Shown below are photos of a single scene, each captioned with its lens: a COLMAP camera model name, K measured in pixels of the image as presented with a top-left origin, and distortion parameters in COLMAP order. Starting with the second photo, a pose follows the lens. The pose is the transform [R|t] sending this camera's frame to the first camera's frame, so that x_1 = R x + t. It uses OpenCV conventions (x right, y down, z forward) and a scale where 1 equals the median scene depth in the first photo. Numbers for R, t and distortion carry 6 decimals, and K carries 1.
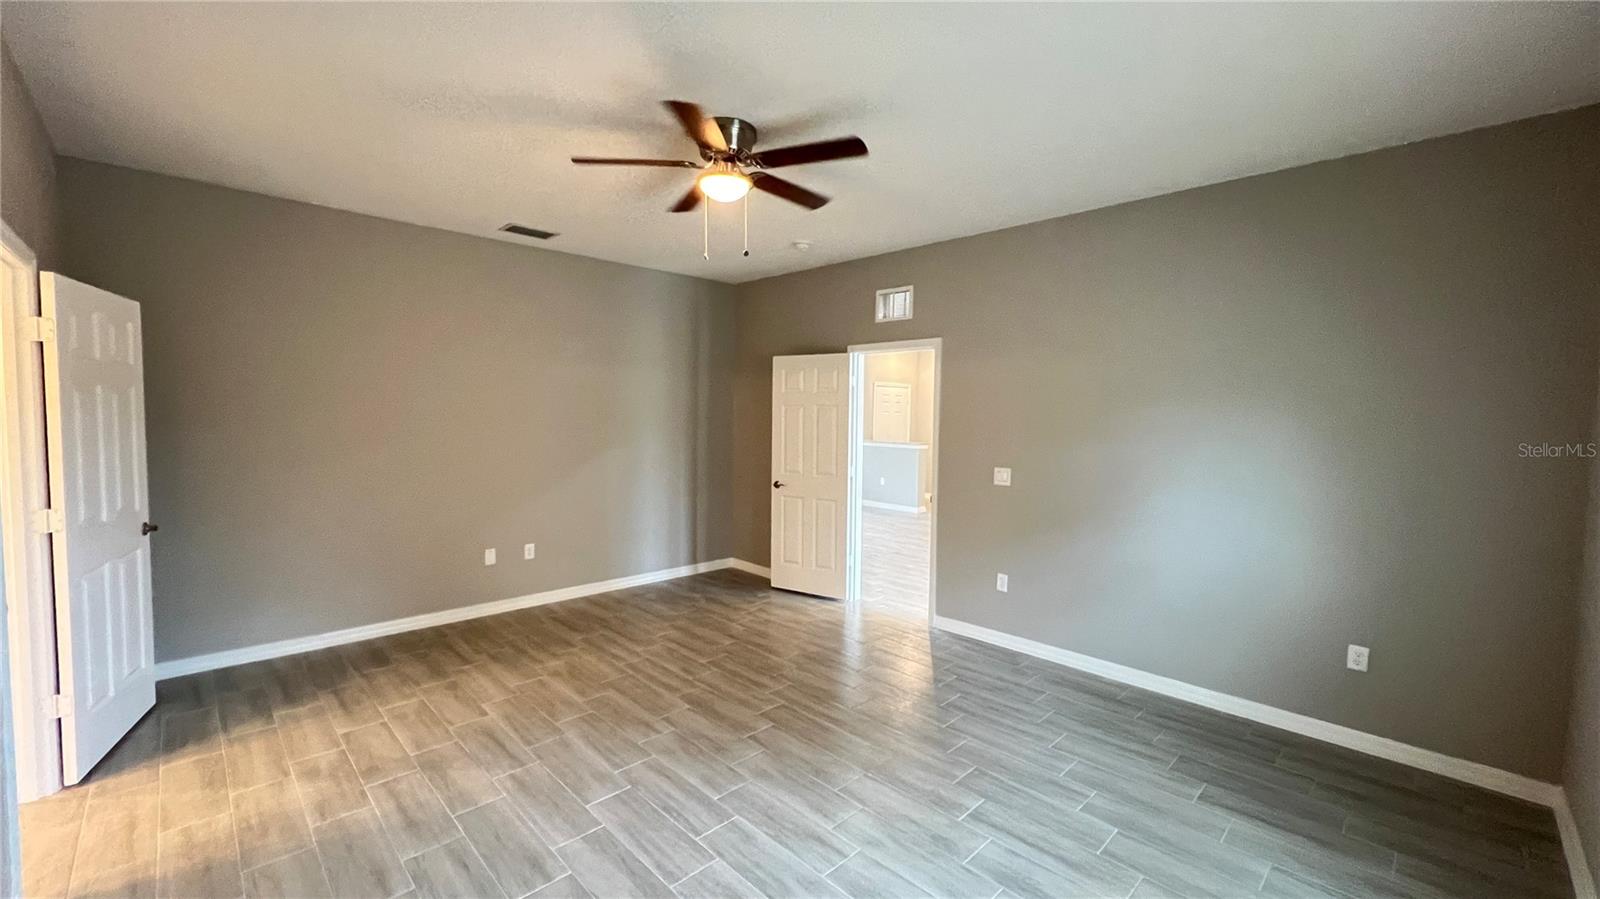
lens RADIAL K [[640.6, 0, 803.6], [0, 640.6, 447.0], [0, 0, 1]] dist [-0.002862, 0.001691]
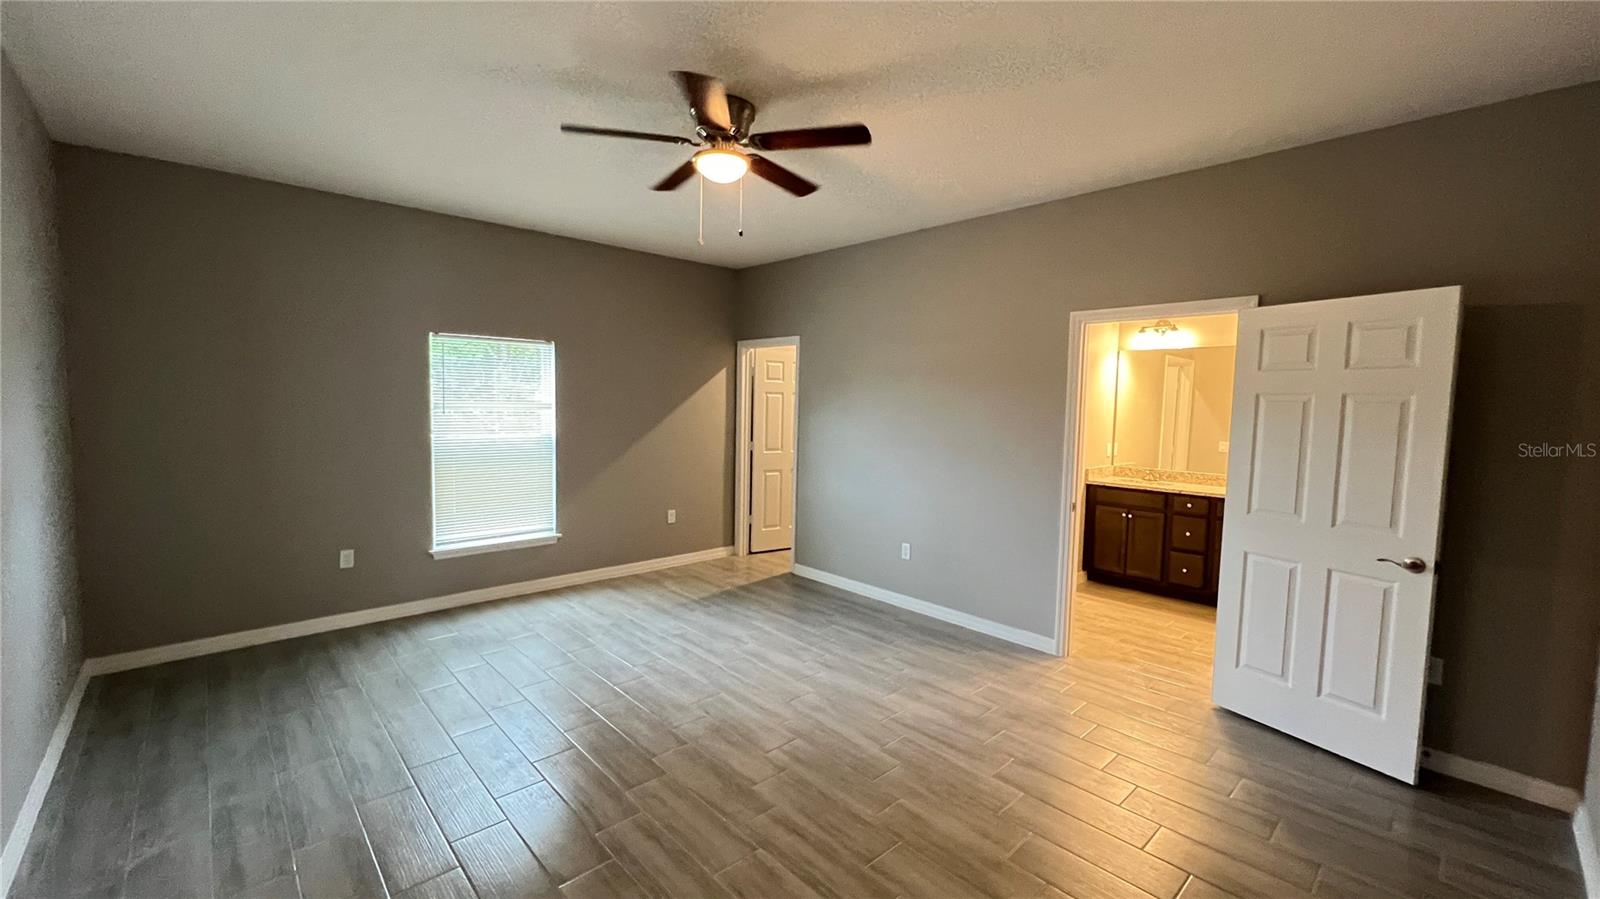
lens RADIAL K [[640.6, 0, 809.4], [0, 640.6, 451.6], [0, 0, 1]] dist [-0.002862, 0.001691]
pose [[-0.999368, -0.034368, 0.009089, -0.276902], [-0.032922, 0.991210, 0.128139, -0.105256], [-0.013413, 0.127758, -0.991715, 1.983604]]
